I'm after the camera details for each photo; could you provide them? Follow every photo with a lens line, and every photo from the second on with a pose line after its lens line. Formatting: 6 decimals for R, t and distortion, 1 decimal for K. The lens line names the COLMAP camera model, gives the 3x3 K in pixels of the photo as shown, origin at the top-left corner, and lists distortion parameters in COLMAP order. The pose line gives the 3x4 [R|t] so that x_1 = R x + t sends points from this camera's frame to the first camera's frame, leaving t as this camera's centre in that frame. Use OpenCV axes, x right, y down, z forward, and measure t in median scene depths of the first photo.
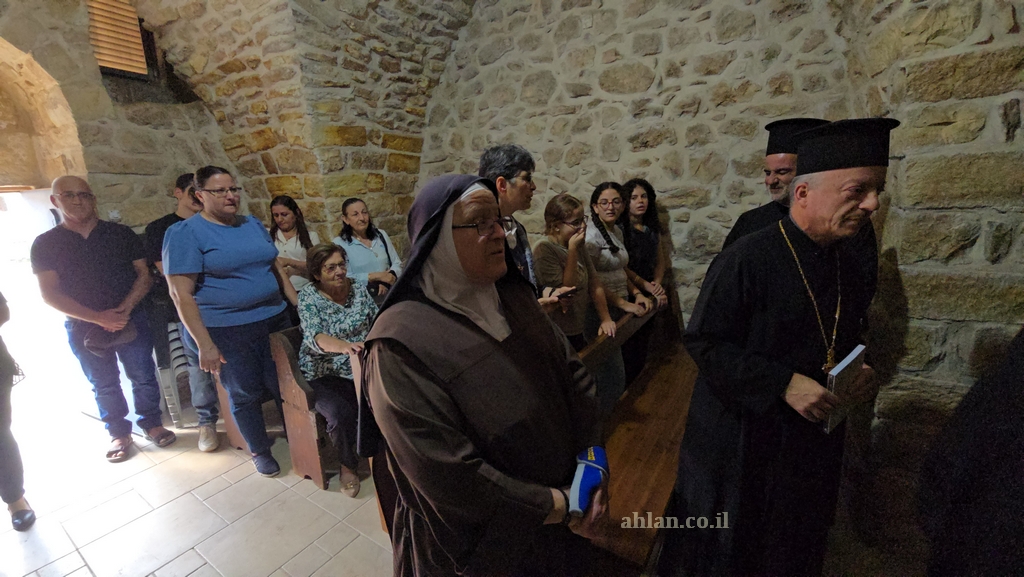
lens RADIAL K [[417.3, 0, 508.9], [0, 417.3, 289.5], [0, 0, 1]] dist [0.010924, -0.006941]
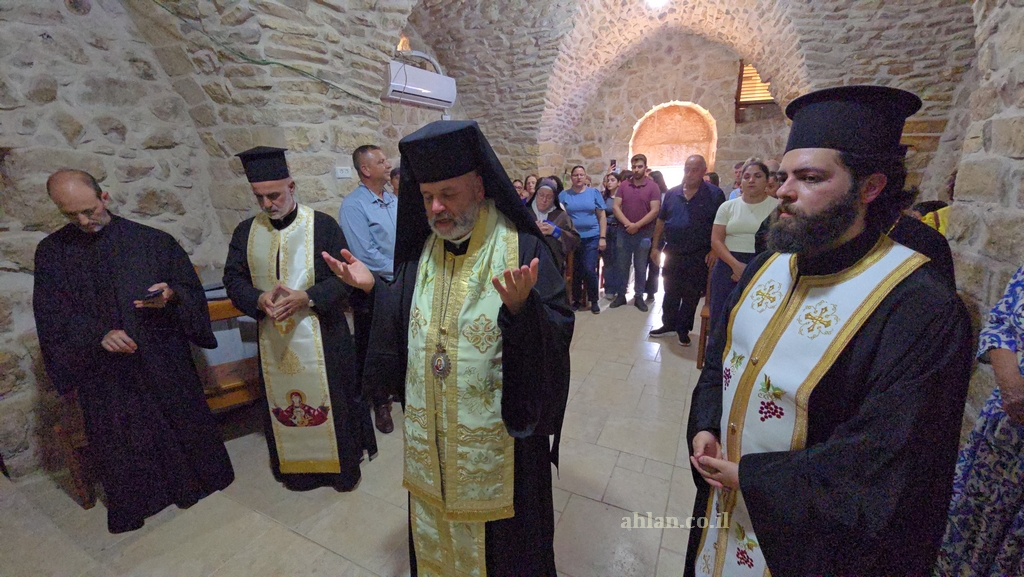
lens RADIAL K [[417.3, 0, 508.9], [0, 417.3, 289.5], [0, 0, 1]] dist [0.010924, -0.006941]
pose [[0.098272, 0.290559, -0.951797, 1.045296], [-0.206092, 0.941635, 0.266177, 0.003000], [0.973585, 0.170000, 0.152418, -0.252554]]
